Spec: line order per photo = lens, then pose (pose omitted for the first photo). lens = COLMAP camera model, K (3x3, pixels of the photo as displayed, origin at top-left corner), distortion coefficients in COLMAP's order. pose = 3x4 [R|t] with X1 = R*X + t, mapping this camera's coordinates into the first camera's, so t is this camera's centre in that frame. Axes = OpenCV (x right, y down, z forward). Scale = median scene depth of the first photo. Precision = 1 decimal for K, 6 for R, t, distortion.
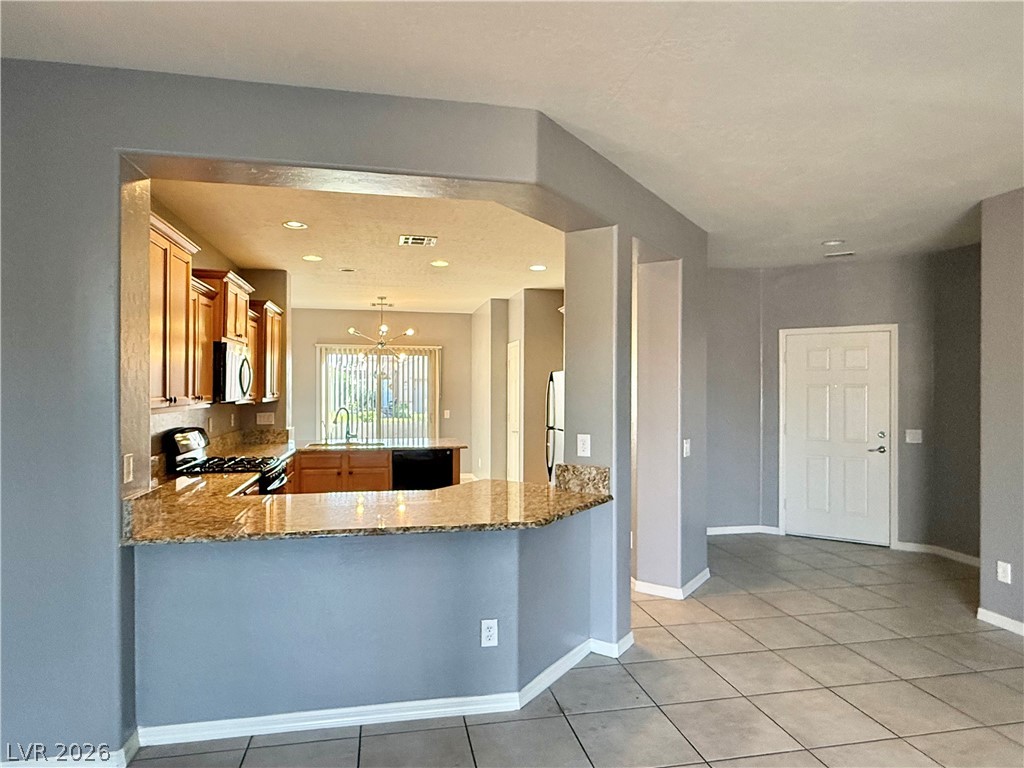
lens RADIAL K [[630.3, 0, 514.7], [0, 630.3, 383.3], [0, 0, 1]] dist [0.023021, -0.000169]
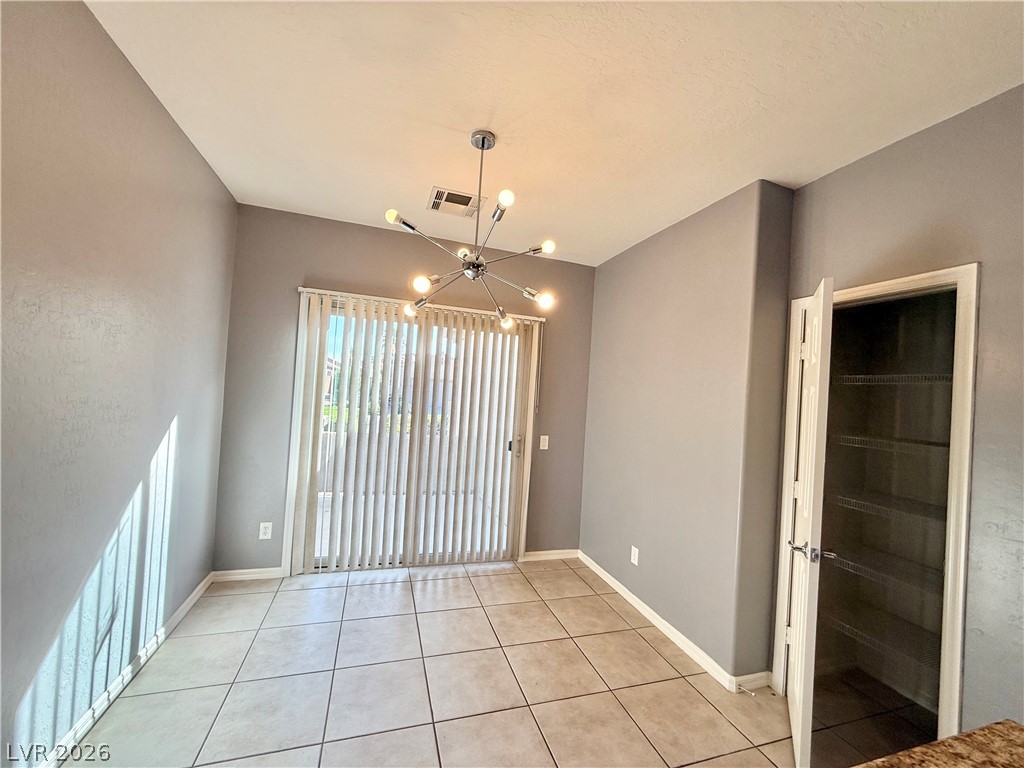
lens RADIAL K [[410.7, 0, 510.5], [0, 410.7, 381.1], [0, 0, 1]] dist [0.000247, 0.000079]
pose [[0.993029, 0.066217, 0.097511, -0.266785], [-0.065052, 0.997768, -0.015084, 0.003733], [-0.098292, 0.008636, 0.995120, 0.979769]]
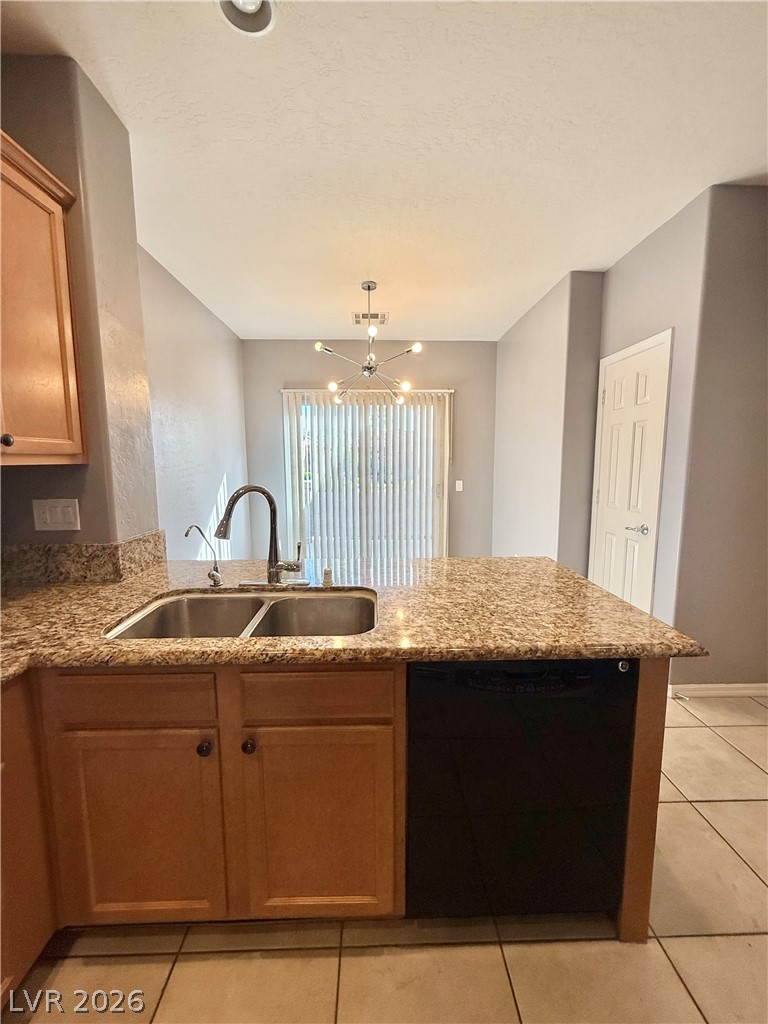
lens RADIAL K [[410.7, 0, 383.7], [0, 410.7, 511.0], [0, 0, 1]] dist [0.000247, 0.000079]
pose [[0.983063, 0.018423, -0.182341, -0.161362], [0.005579, 0.991466, 0.130250, 0.022984], [0.183185, -0.129061, 0.974570, 0.782641]]
